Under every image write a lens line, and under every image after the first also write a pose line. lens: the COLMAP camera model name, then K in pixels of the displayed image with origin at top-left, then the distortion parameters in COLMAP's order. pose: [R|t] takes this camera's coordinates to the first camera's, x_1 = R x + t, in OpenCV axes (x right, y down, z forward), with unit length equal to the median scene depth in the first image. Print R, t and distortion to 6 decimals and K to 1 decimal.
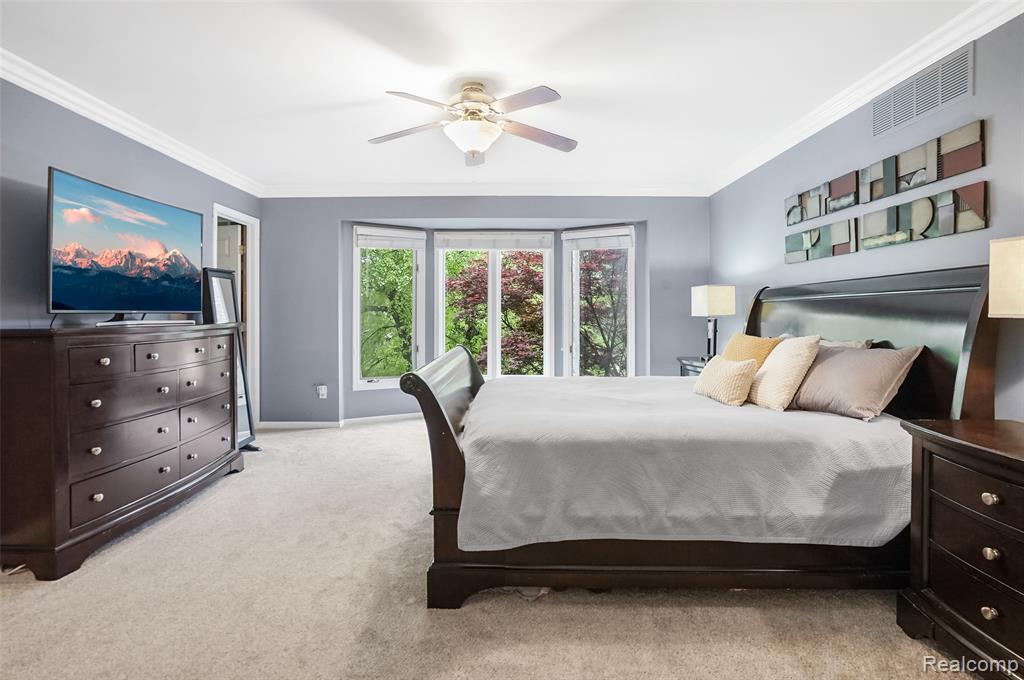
lens RADIAL K [[551.2, 0, 508.7], [0, 551.2, 332.1], [0, 0, 1]] dist [-0.031439, 0.013276]
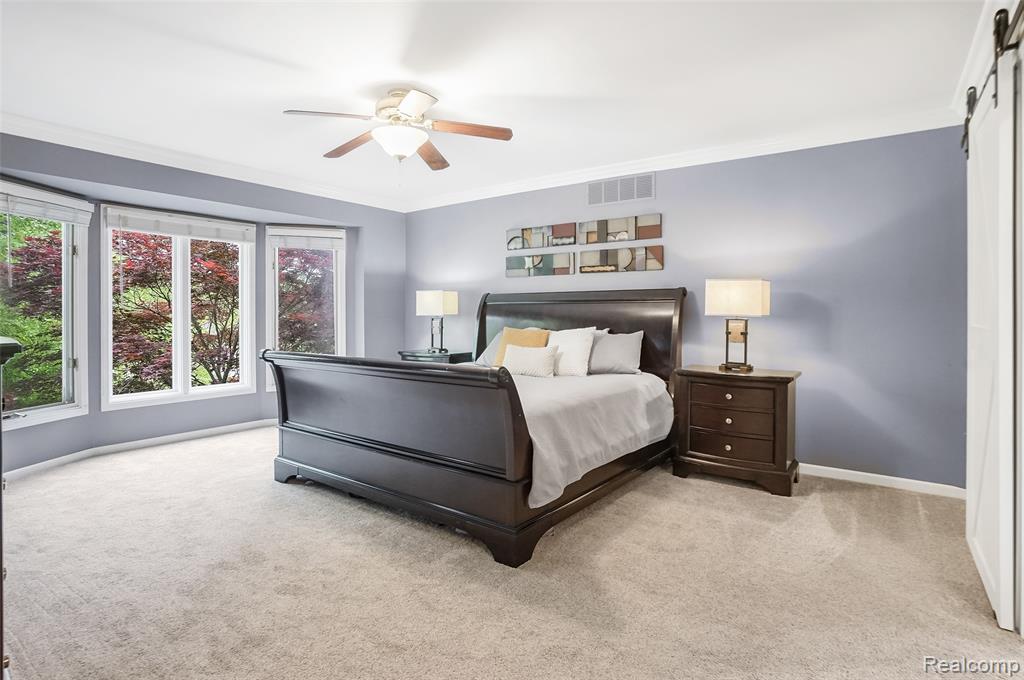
lens RADIAL K [[551.2, 0, 511.4], [0, 551.2, 339.9], [0, 0, 1]] dist [-0.031439, 0.013276]
pose [[0.569252, -0.044794, 0.820942, -0.791631], [0.029259, 0.998986, 0.034220, -0.016649], [-0.821642, 0.004541, 0.569985, 0.242591]]
